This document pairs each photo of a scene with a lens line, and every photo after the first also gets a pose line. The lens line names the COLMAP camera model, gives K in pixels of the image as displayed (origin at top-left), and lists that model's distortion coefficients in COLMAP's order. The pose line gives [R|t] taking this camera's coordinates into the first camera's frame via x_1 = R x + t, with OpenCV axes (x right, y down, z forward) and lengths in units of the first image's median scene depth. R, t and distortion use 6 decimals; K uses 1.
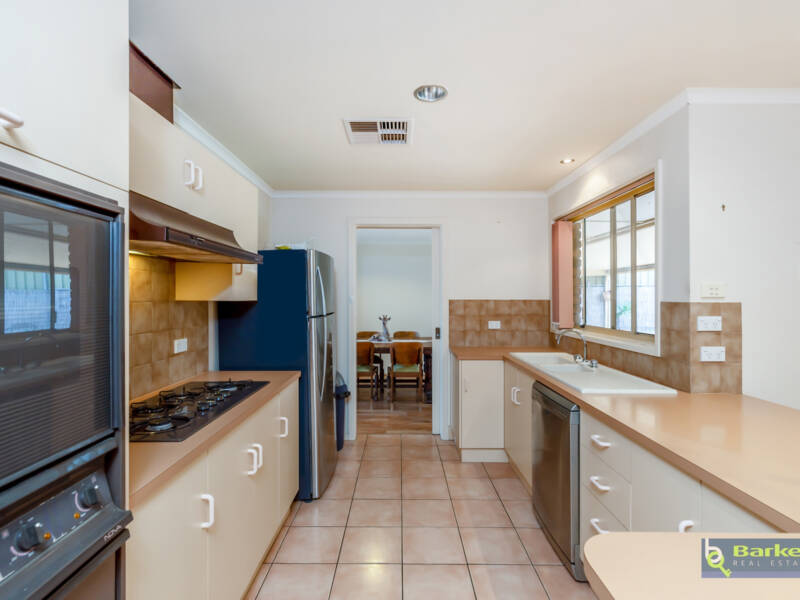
lens RADIAL K [[407.1, 0, 396.1], [0, 407.1, 296.6], [0, 0, 1]] dist [0.000466, 0.000343]
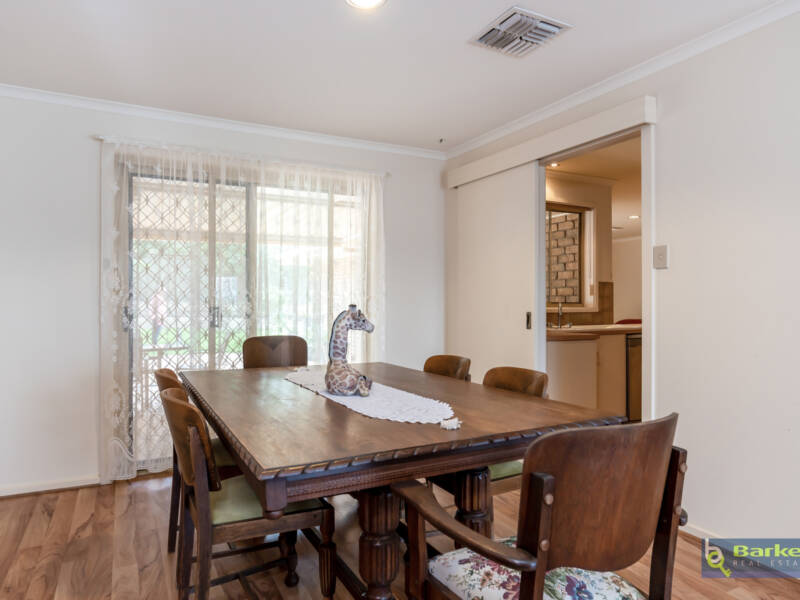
lens RADIAL K [[505.5, 0, 401.5], [0, 505.5, 297.8], [0, 0, 1]] dist [0.000800, 0.000047]
pose [[-0.461637, 0.006202, 0.887047, -0.823438], [-0.003688, 0.999954, -0.008910, 0.091580], [-0.887061, -0.007385, -0.461593, 2.397026]]
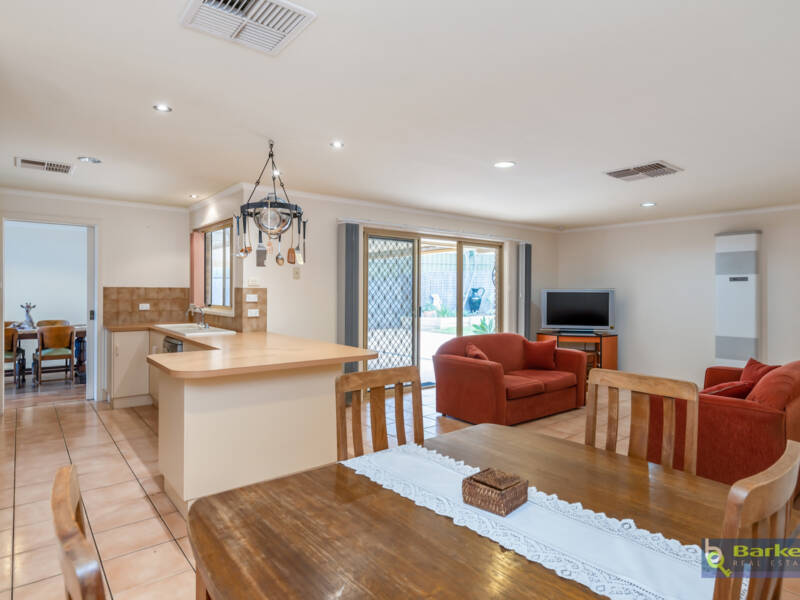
lens RADIAL K [[464.6, 0, 398.7], [0, 464.6, 290.2], [0, 0, 1]] dist [-0.002981, 0.000005]
pose [[0.769733, 0.004444, 0.638350, -0.112281], [-0.006975, 0.999975, 0.001449, 0.013308], [-0.638328, -0.005567, 0.769745, -0.931357]]
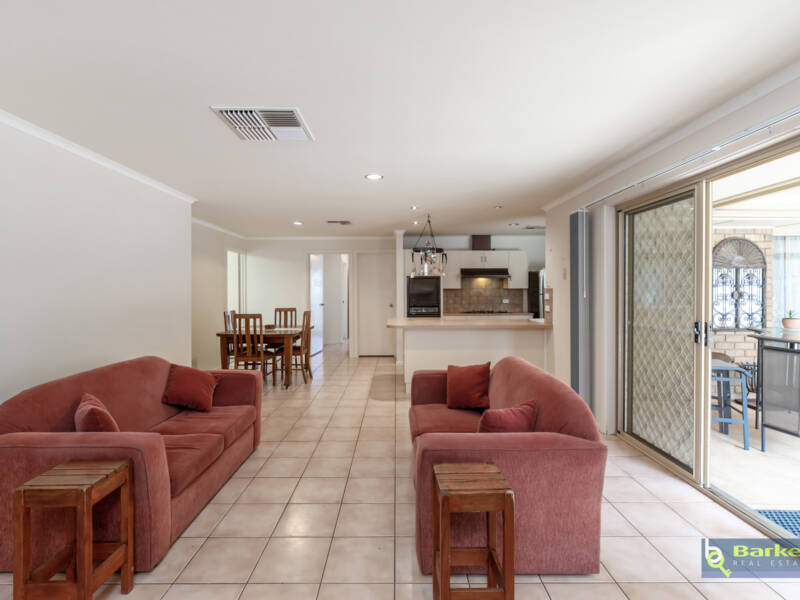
lens RADIAL K [[388.1, 0, 397.9], [0, 388.1, 293.4], [0, 0, 1]] dist [0.002267, 0.000107]
pose [[0.011349, 0.009216, -0.999893, 2.358199], [0.005987, 0.999939, 0.009284, 0.012689], [0.999918, -0.006092, 0.011294, 0.021979]]
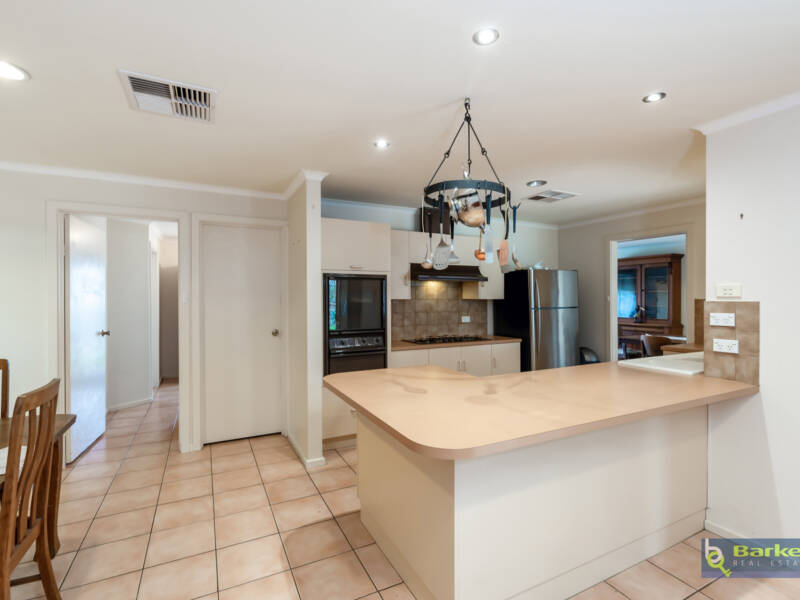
lens RADIAL K [[385.6, 0, 396.8], [0, 385.6, 298.3], [0, 0, 1]] dist [0.001138, 0.000252]
pose [[0.454284, 0.000152, -0.890857, 0.975588], [0.004127, 0.999989, 0.002274, -0.000253], [0.890847, -0.004710, 0.454278, -0.240187]]
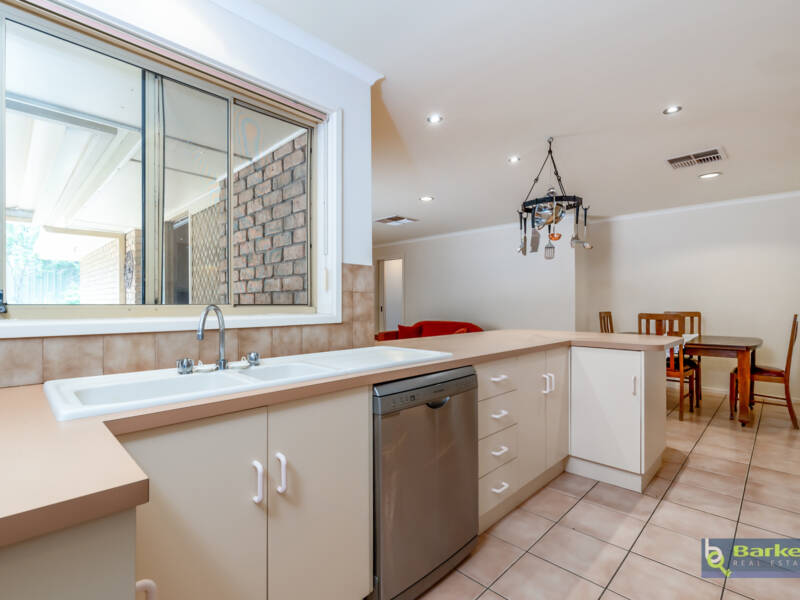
lens RADIAL K [[388.1, 0, 397.9], [0, 388.1, 293.4], [0, 0, 1]] dist [0.002267, 0.000107]
pose [[-0.715577, 0.016094, 0.698348, -0.049658], [-0.000721, 0.999717, -0.023778, 0.086326], [-0.698533, -0.017518, -0.715363, 1.288588]]
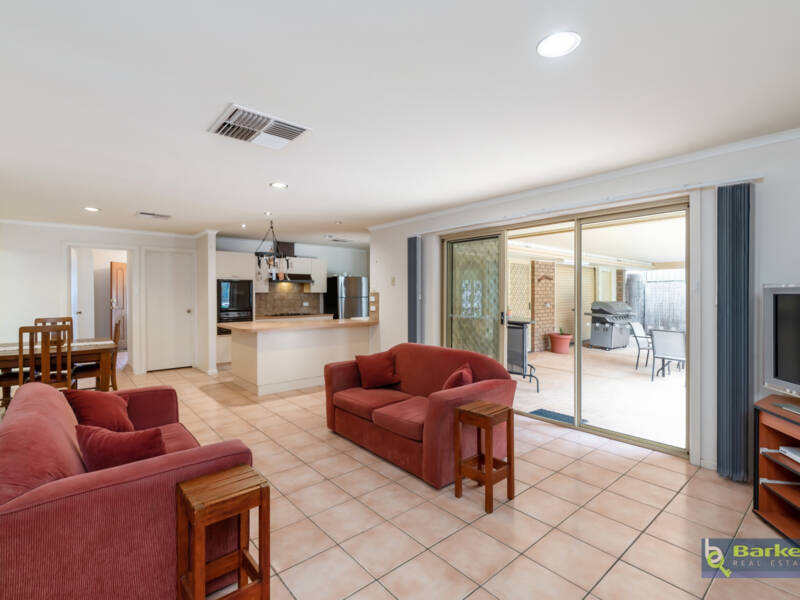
lens RADIAL K [[385.6, 0, 396.8], [0, 385.6, 298.3], [0, 0, 1]] dist [0.001138, 0.000252]
pose [[0.654542, 0.007939, -0.755984, 2.349289], [0.004607, 0.999884, 0.014489, 0.012221], [0.756011, -0.012966, 0.654430, -0.624589]]
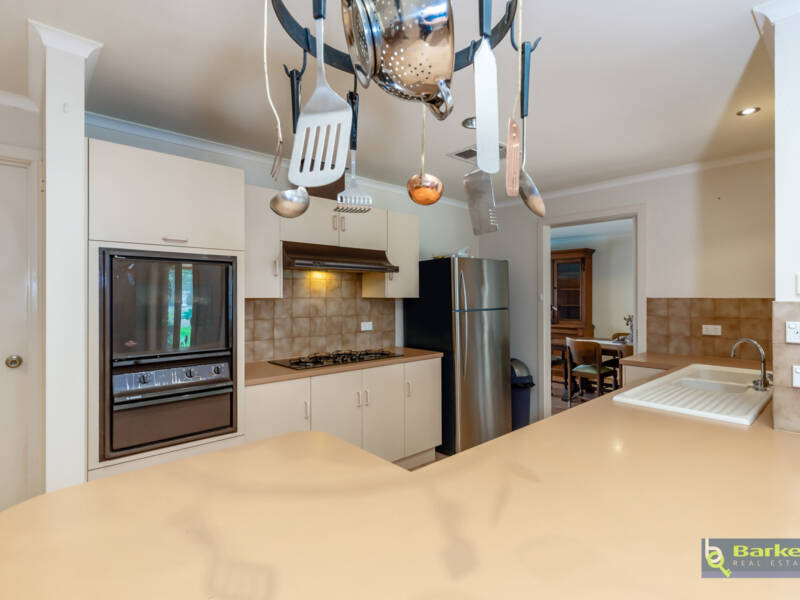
lens RADIAL K [[407.1, 0, 396.1], [0, 407.1, 296.6], [0, 0, 1]] dist [0.000466, 0.000343]
pose [[0.673048, 0.000364, -0.739598, 0.593171], [0.002410, 0.999993, 0.002685, 0.001695], [0.739595, -0.003589, 0.673043, 0.021209]]
